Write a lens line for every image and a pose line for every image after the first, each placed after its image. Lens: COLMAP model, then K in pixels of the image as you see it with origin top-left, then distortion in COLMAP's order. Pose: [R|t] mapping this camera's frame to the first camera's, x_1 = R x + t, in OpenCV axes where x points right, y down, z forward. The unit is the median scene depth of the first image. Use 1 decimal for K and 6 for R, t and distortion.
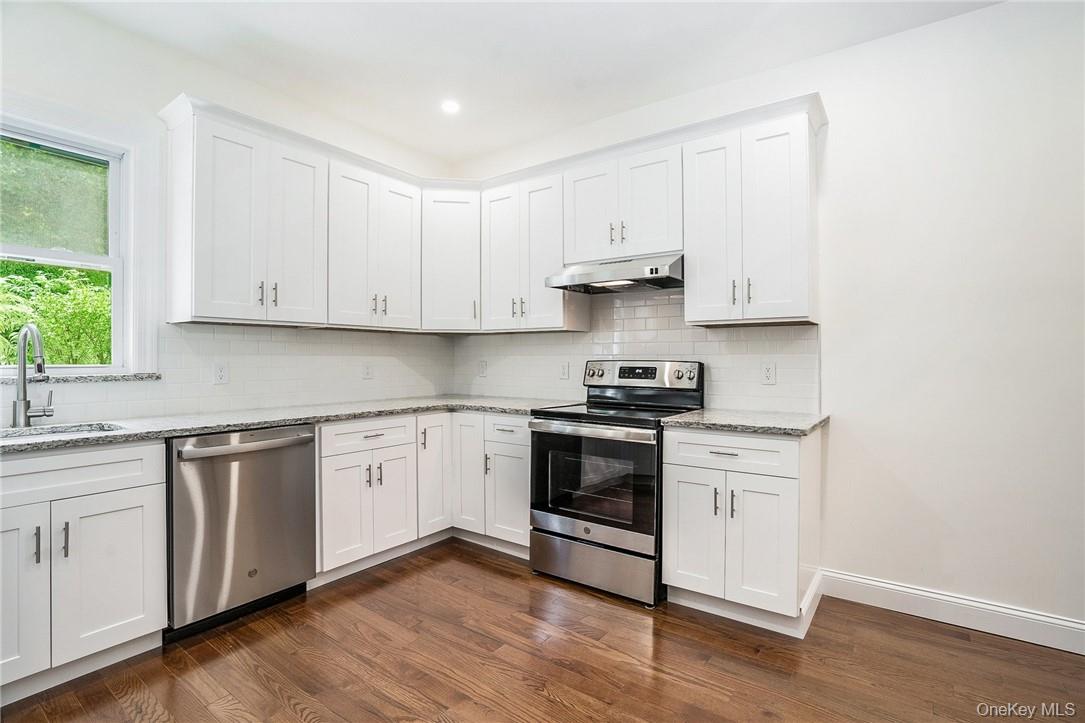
lens RADIAL K [[529.6, 0, 542.2], [0, 529.6, 358.6], [0, 0, 1]] dist [0.003043, 0.001247]
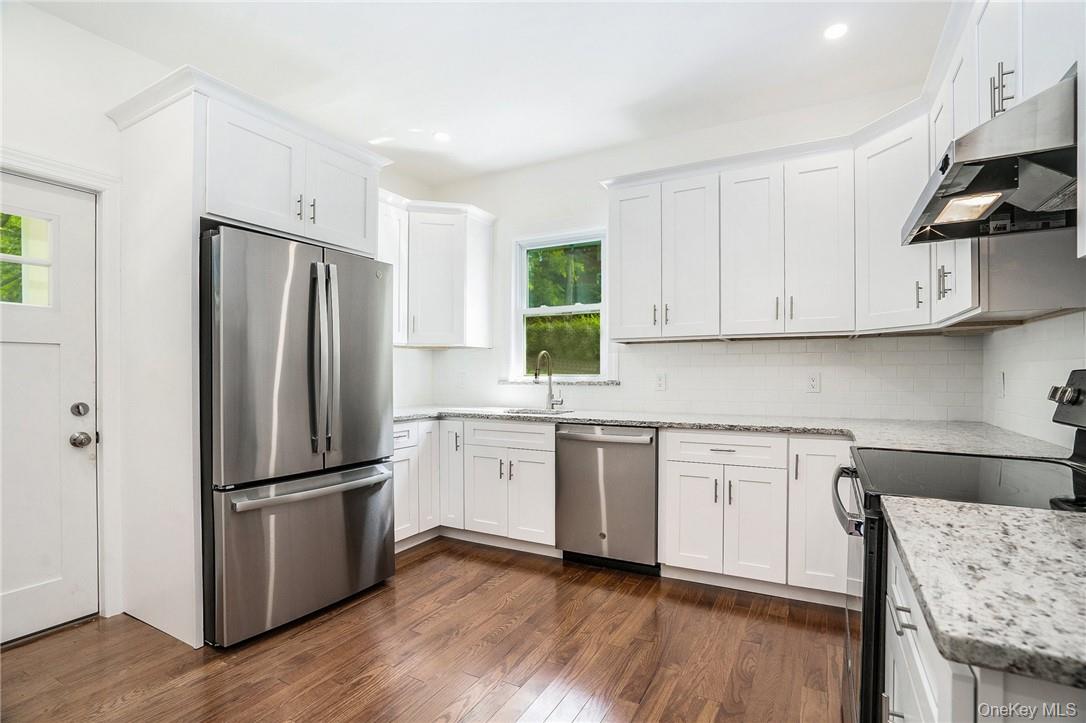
lens RADIAL K [[501.6, 0, 545.3], [0, 501.6, 372.1], [0, 0, 1]] dist [-0.004555, 0.000124]
pose [[0.154523, -0.001798, -0.987988, 0.570713], [0.004568, 0.999989, -0.001105, 0.004801], [0.987979, -0.004342, 0.154529, 0.593618]]
